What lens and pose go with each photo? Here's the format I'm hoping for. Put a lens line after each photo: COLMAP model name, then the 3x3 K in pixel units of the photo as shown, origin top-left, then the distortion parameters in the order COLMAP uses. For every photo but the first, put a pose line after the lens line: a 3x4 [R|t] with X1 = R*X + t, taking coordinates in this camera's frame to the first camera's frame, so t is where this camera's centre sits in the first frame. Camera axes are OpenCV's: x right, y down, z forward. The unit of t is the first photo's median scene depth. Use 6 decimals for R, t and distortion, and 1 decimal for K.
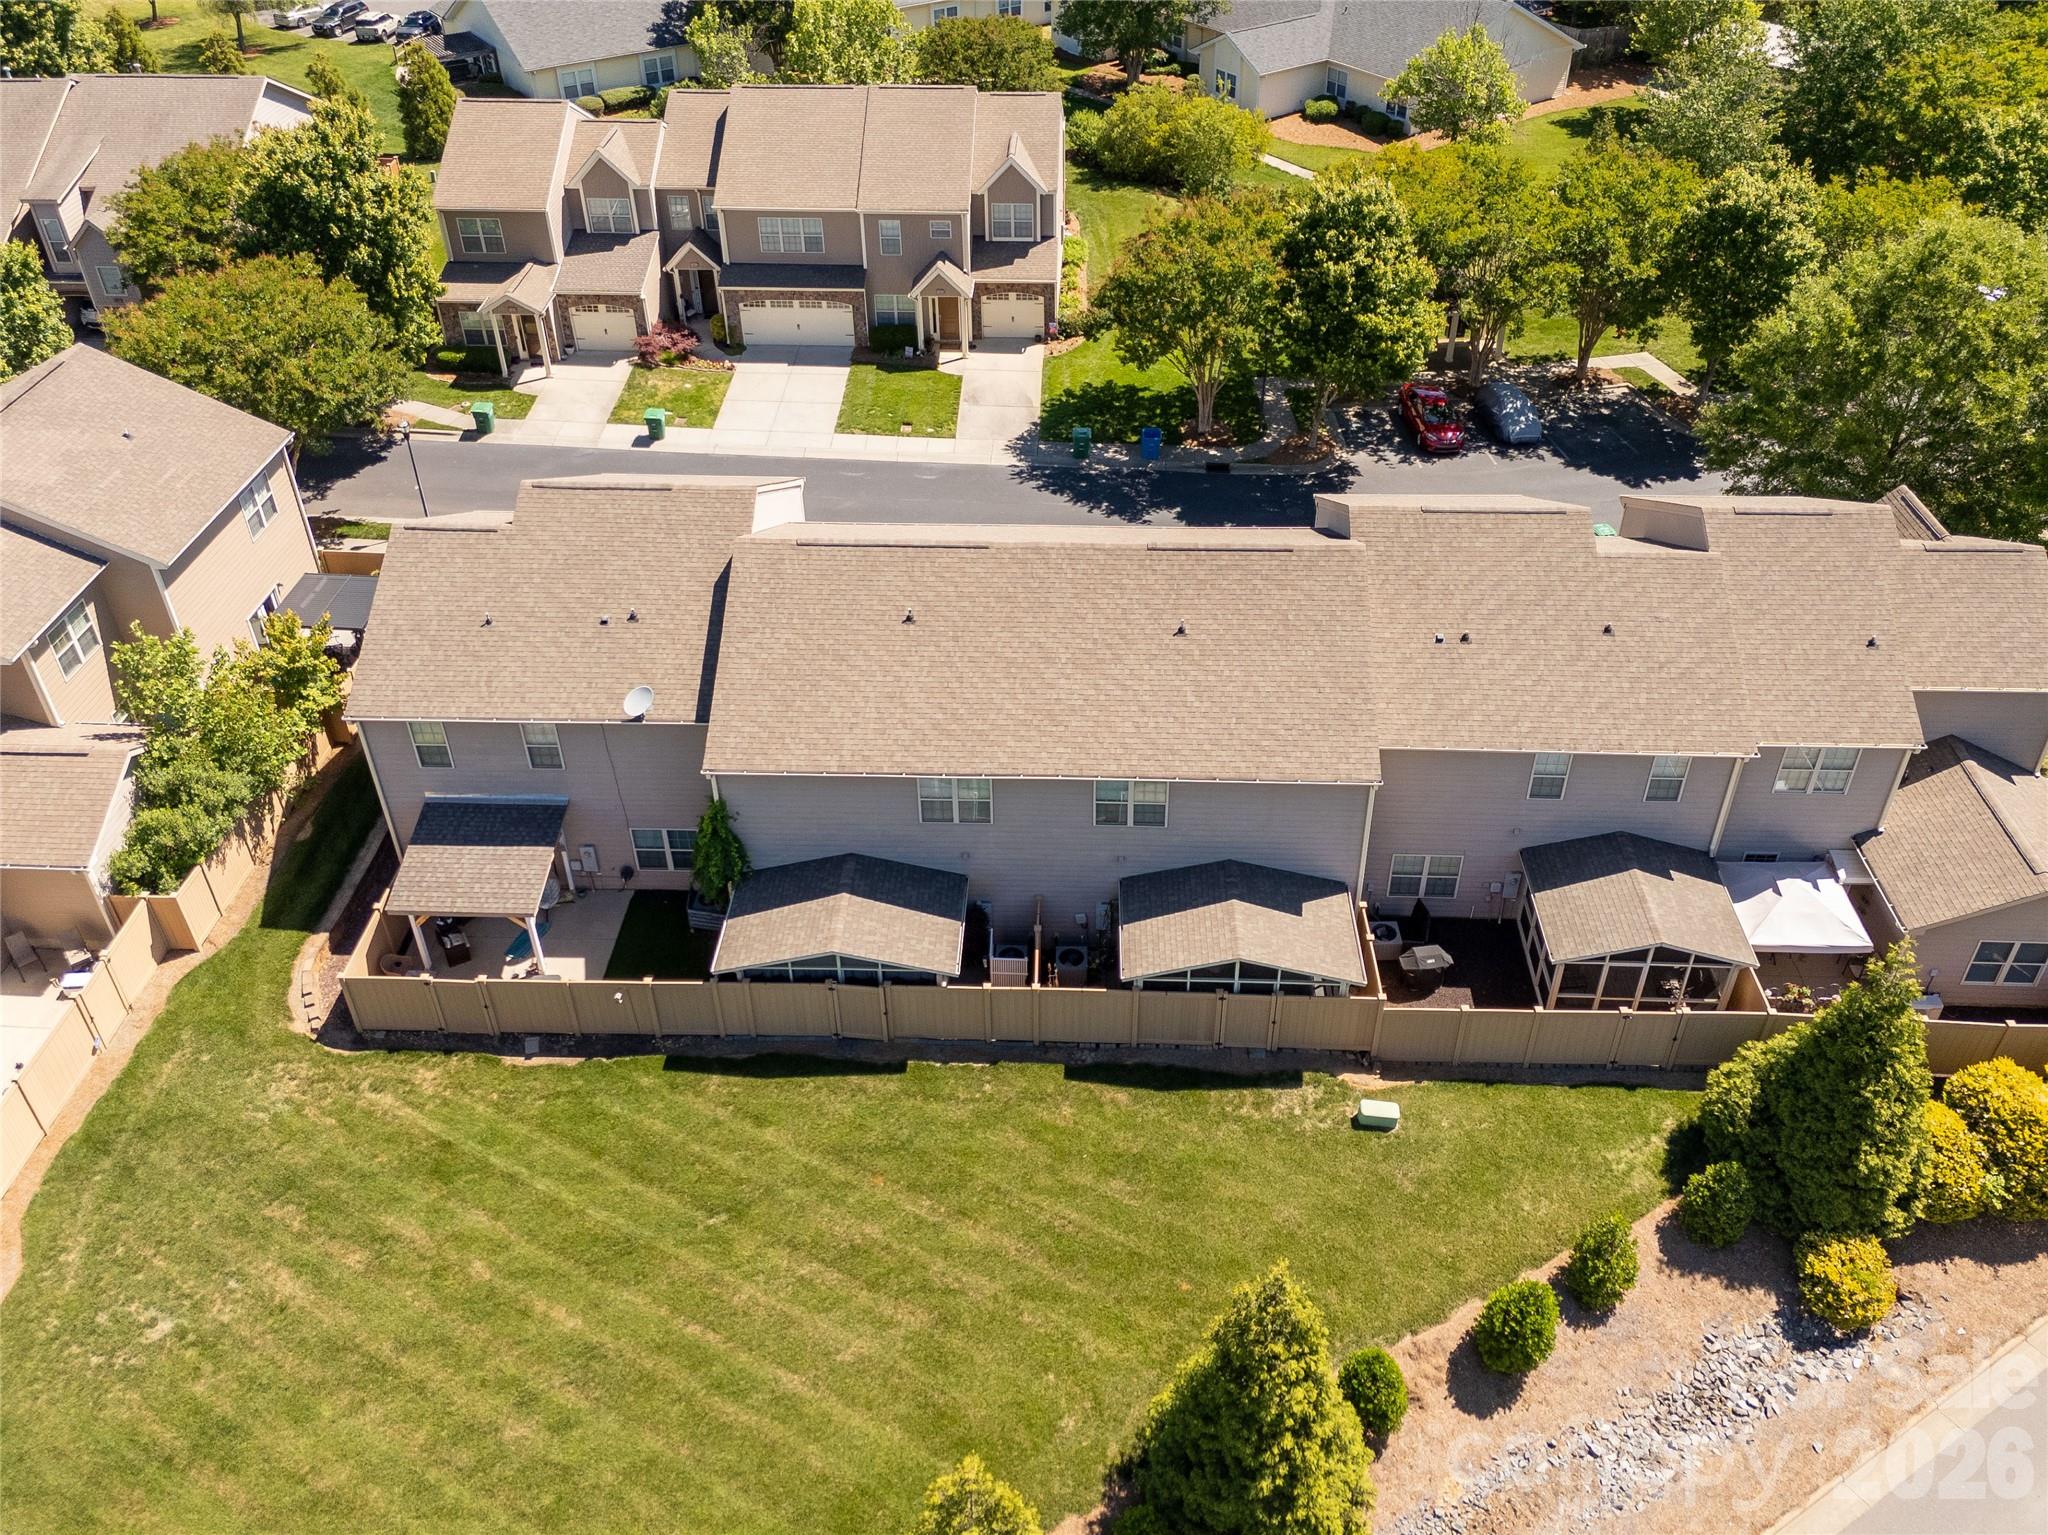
lens RADIAL K [[1704.0, 0, 1023.9], [0, 1704.0, 844.1], [0, 0, 1]] dist [0.097112, -0.138699]
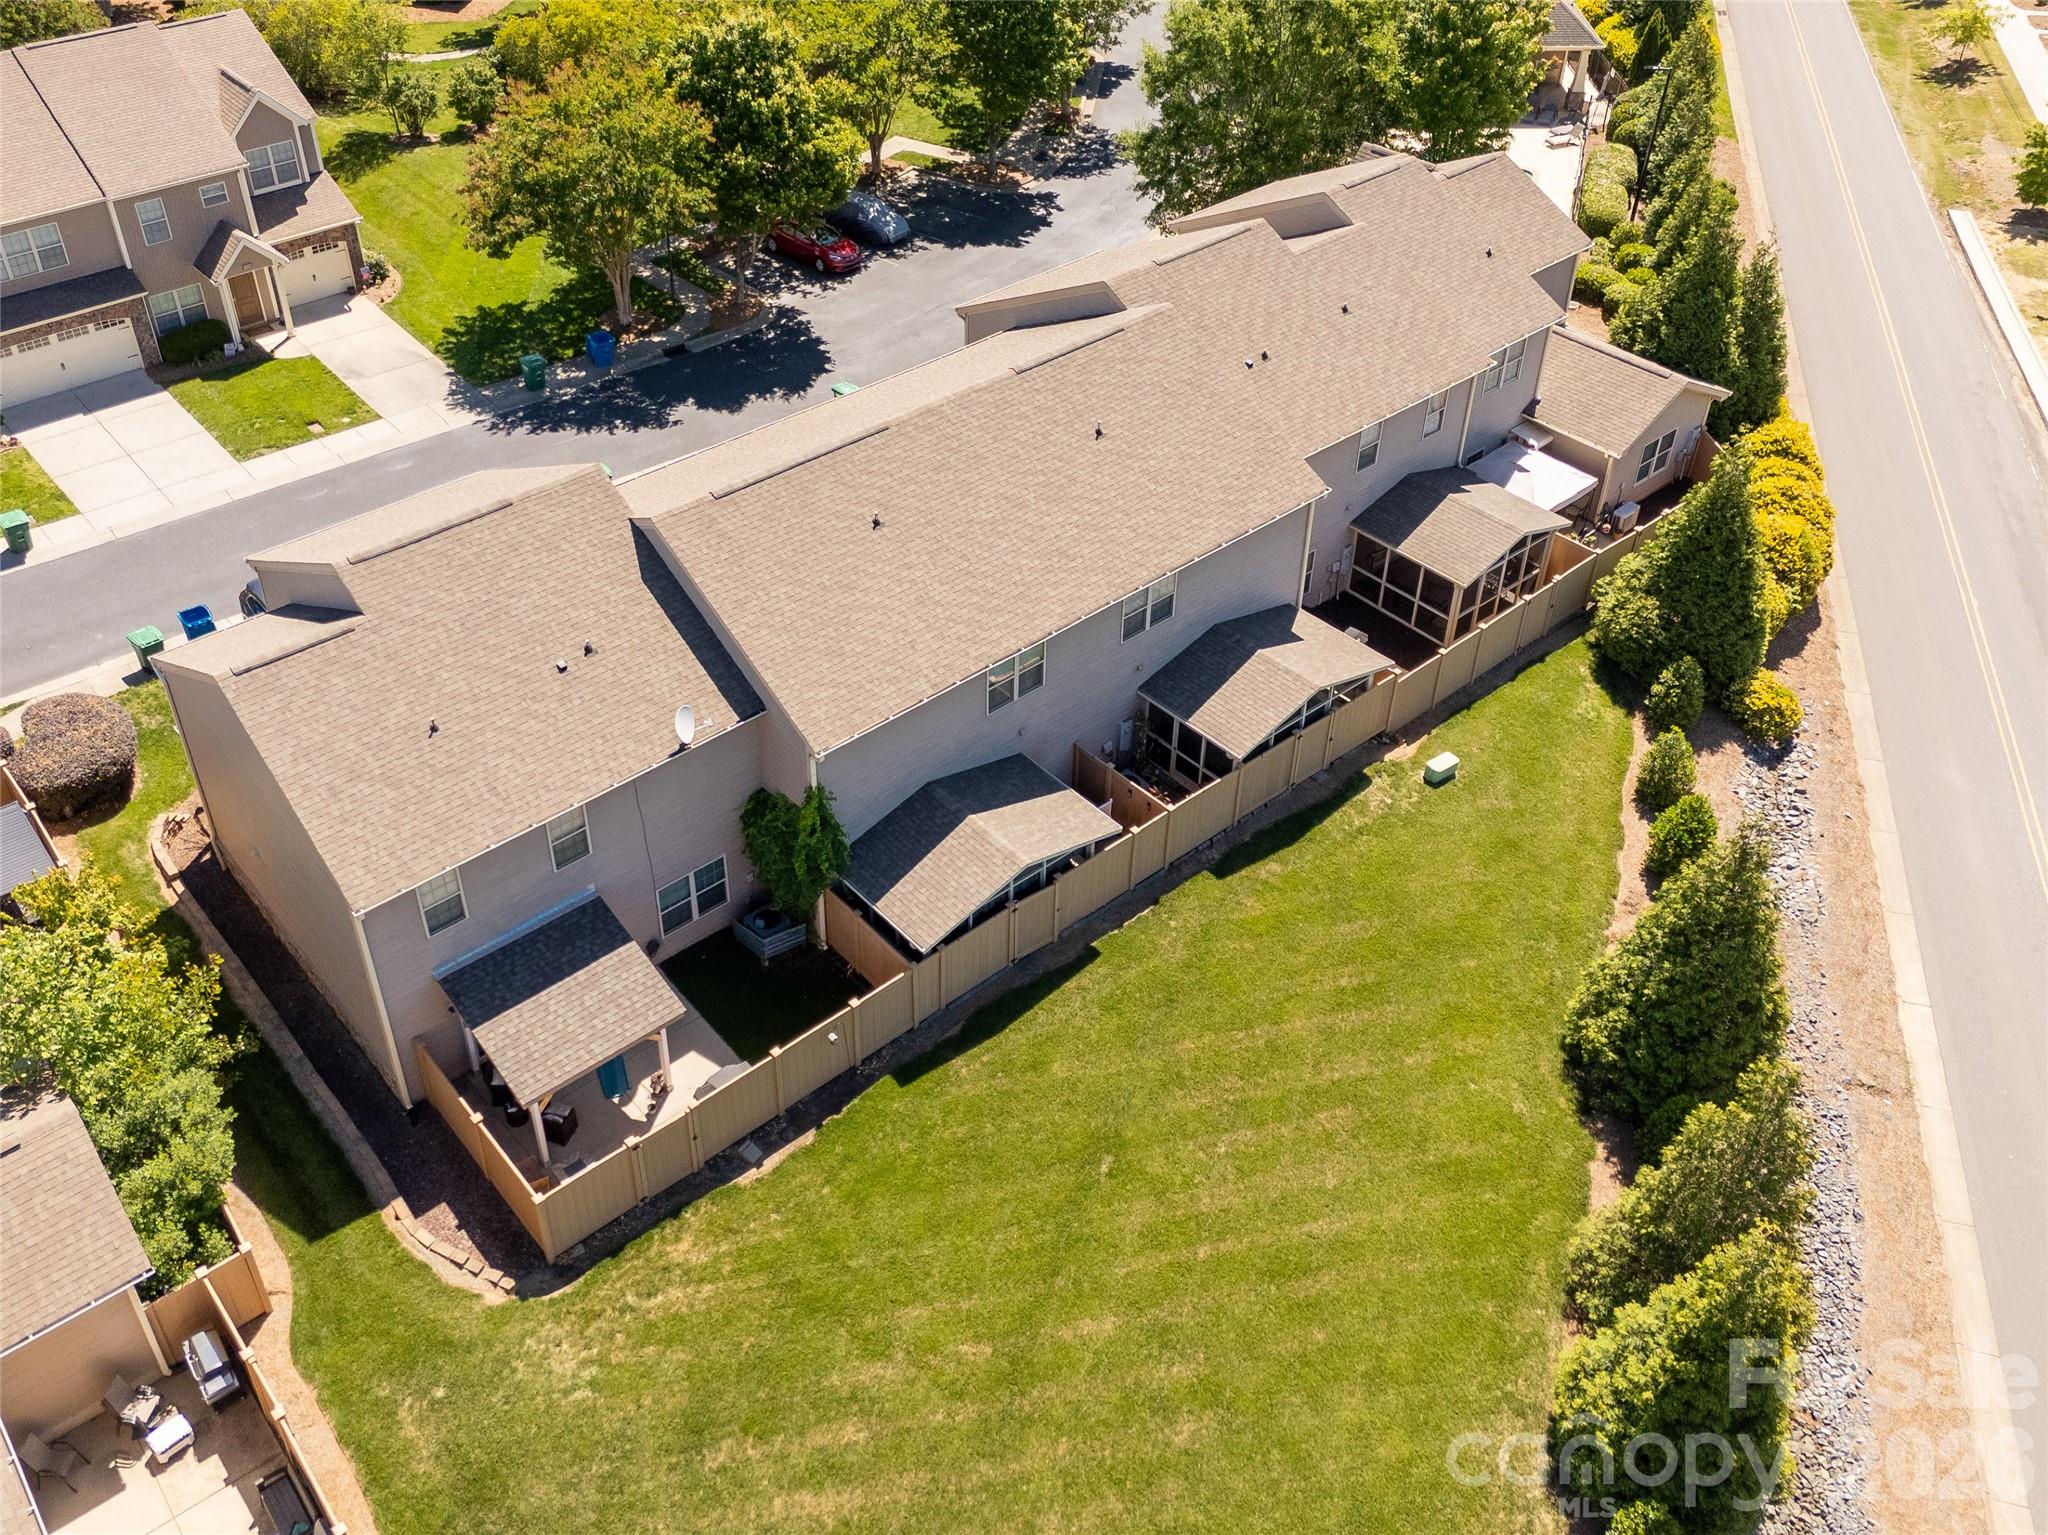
lens RADIAL K [[1837.7, 0, 1024.0], [0, 1837.7, 767.5], [0, 0, 1]] dist [0.116409, -0.164387]
pose [[0.716912, -0.433256, 0.546192, -0.587821], [0.433586, 0.890586, 0.137330, -0.112842], [-0.545930, 0.138368, 0.826326, 0.153320]]
